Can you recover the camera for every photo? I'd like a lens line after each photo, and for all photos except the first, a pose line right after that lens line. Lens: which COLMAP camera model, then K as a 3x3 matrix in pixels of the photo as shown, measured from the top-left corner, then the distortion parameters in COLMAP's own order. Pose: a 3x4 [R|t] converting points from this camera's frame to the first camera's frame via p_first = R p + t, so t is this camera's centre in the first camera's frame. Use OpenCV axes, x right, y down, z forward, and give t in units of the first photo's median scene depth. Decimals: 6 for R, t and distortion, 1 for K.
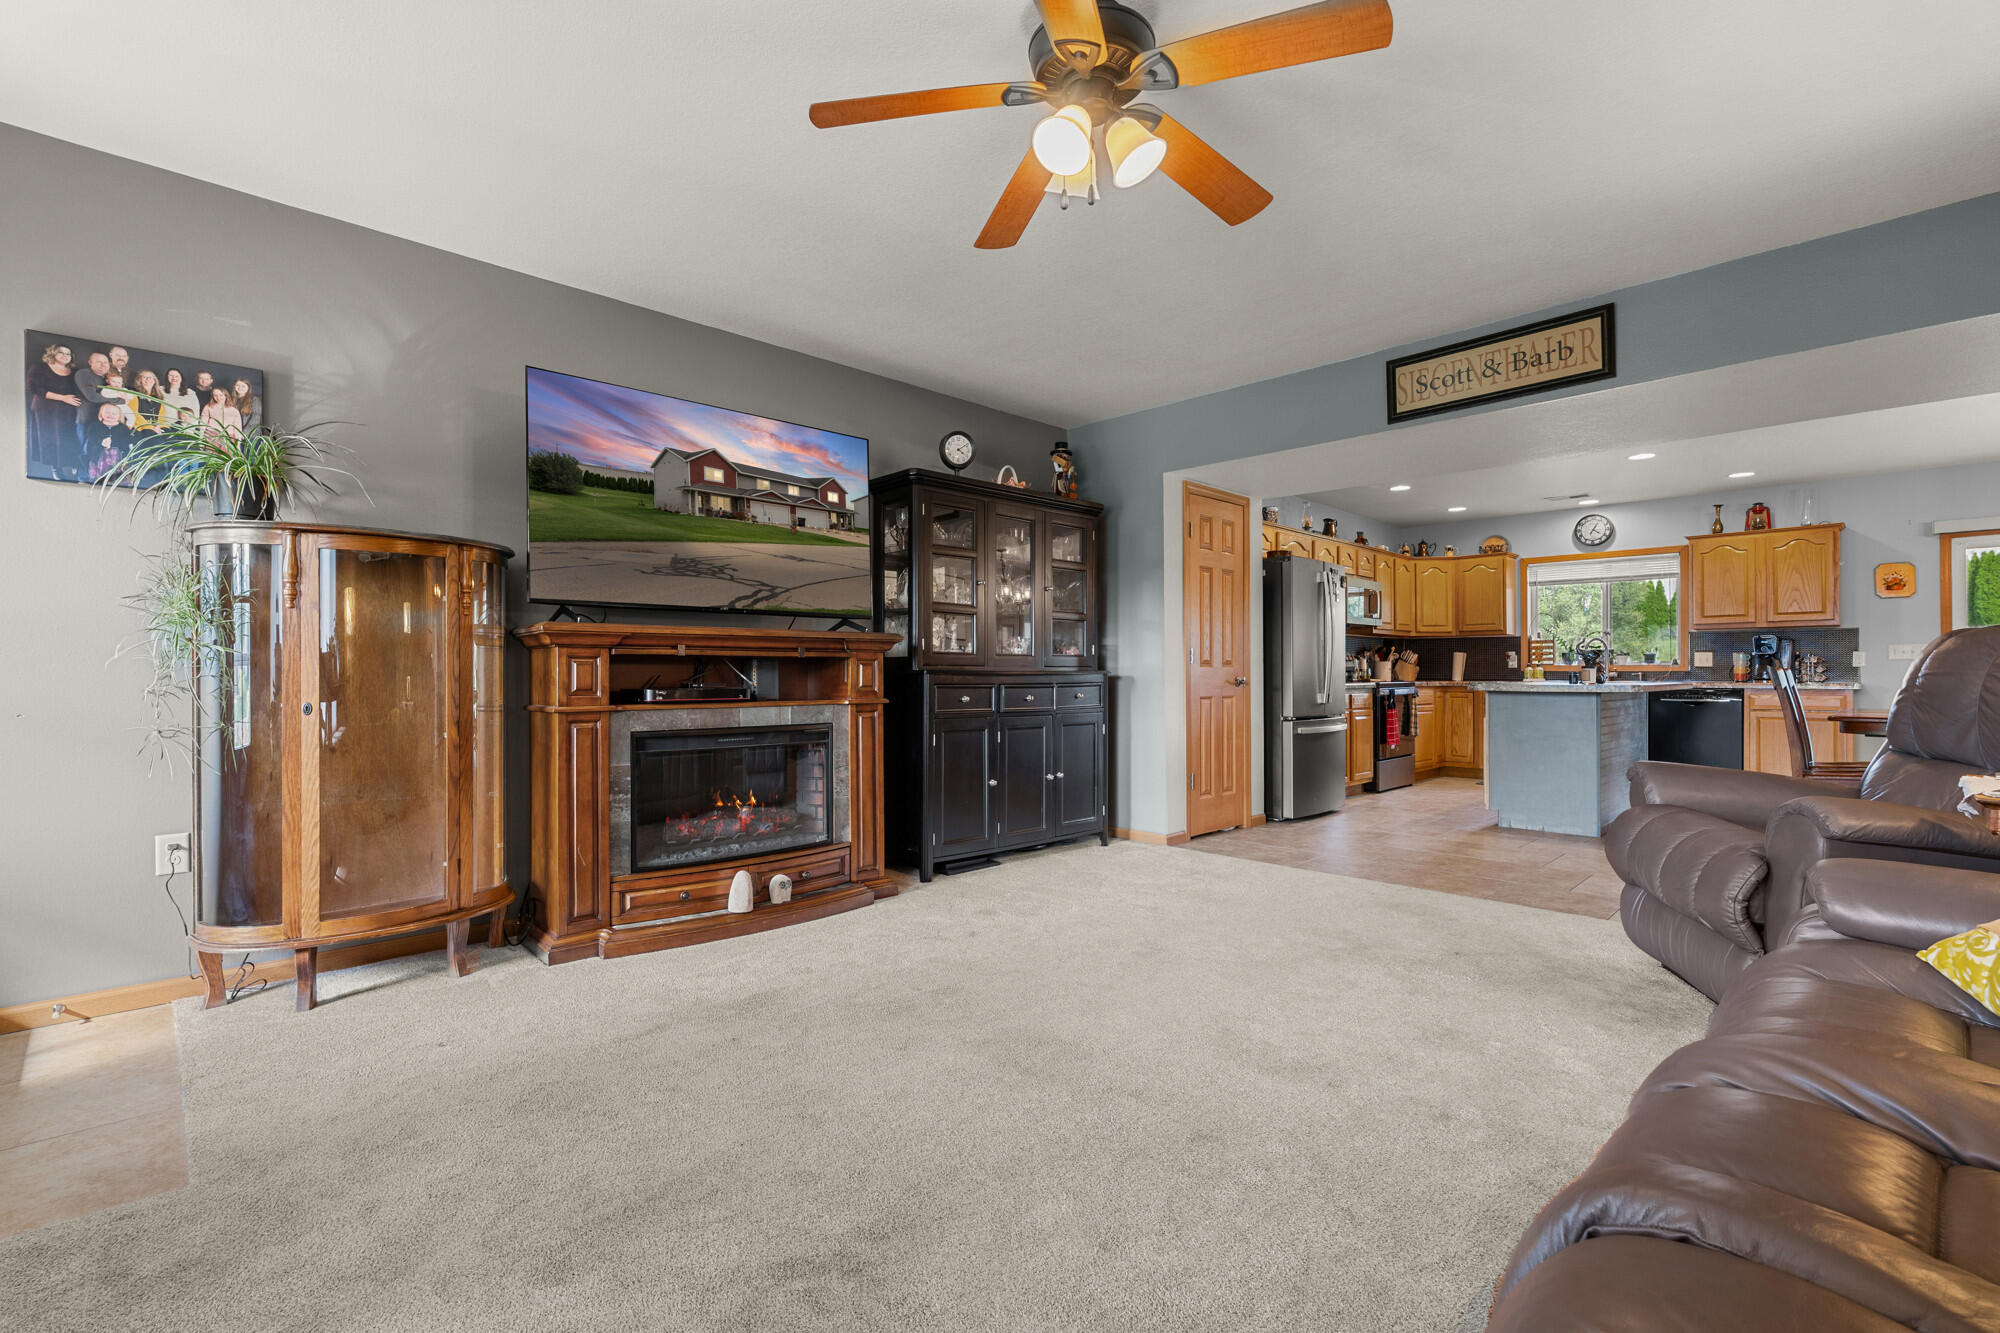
lens RADIAL K [[918.7, 0, 980.3], [0, 918.7, 675.7], [0, 0, 1]] dist [-0.000305, -0.001344]
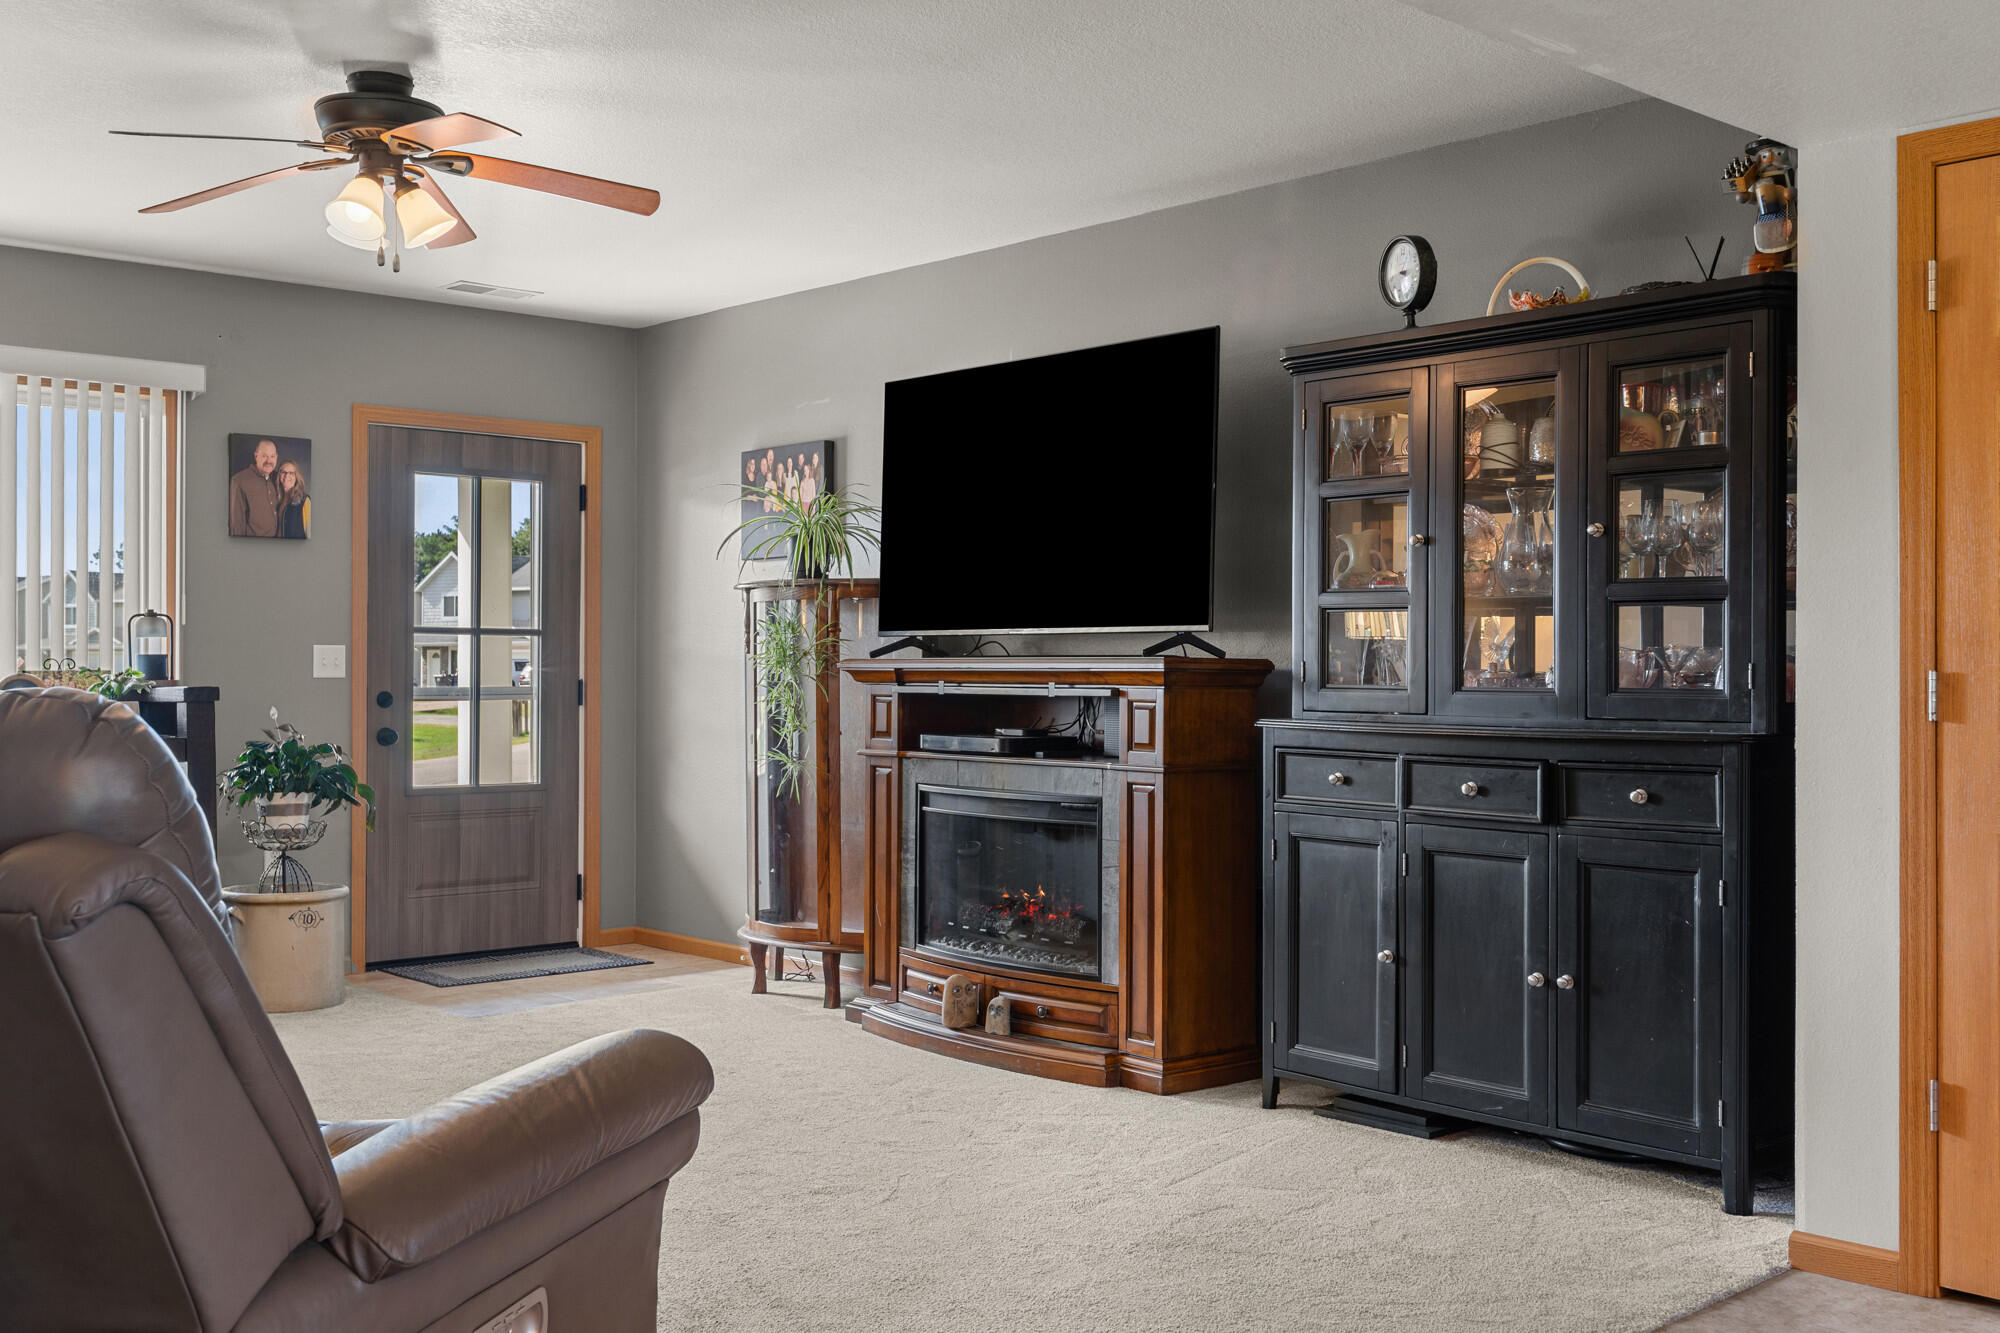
lens RADIAL K [[2006.2, 0, 994.5], [0, 2006.2, 667.7], [0, 0, 1]] dist [0.008233, 0.000000]
pose [[-0.046613, 0.005466, -0.998898, 1.768669], [-0.001641, 0.999983, 0.005548, -0.067138], [0.998912, 0.001897, -0.046604, 1.384680]]
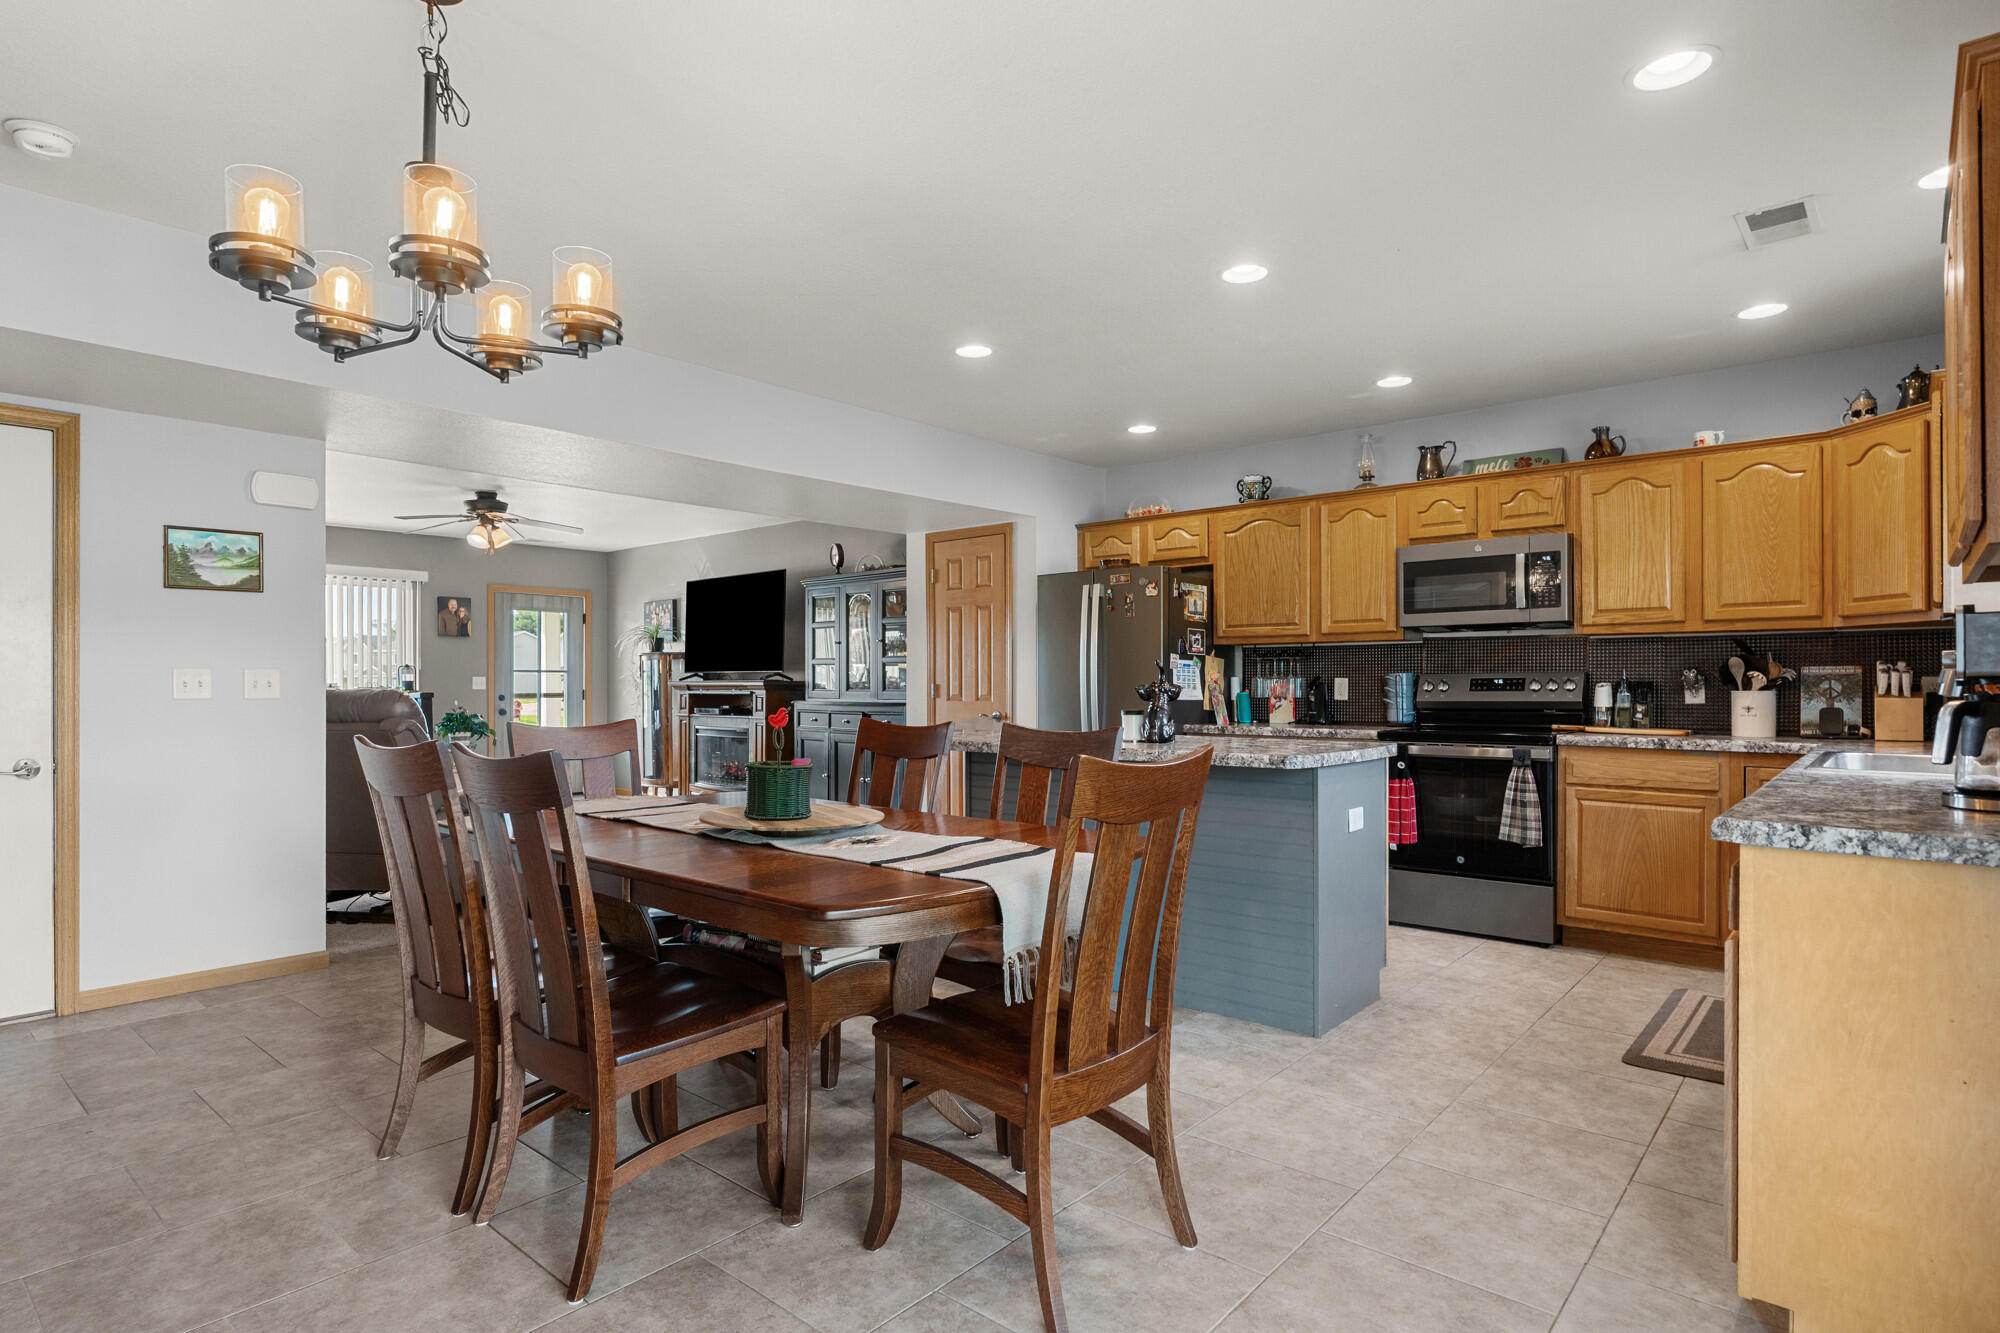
lens RADIAL K [[1069.6, 0, 970.1], [0, 1069.6, 684.9], [0, 0, 1]] dist [0.031243, 0.000019]
pose [[0.042514, 0.003577, -0.999089, 2.928374], [0.001491, 0.999992, 0.003644, -0.064060], [0.999095, -0.001644, 0.042509, 1.912380]]
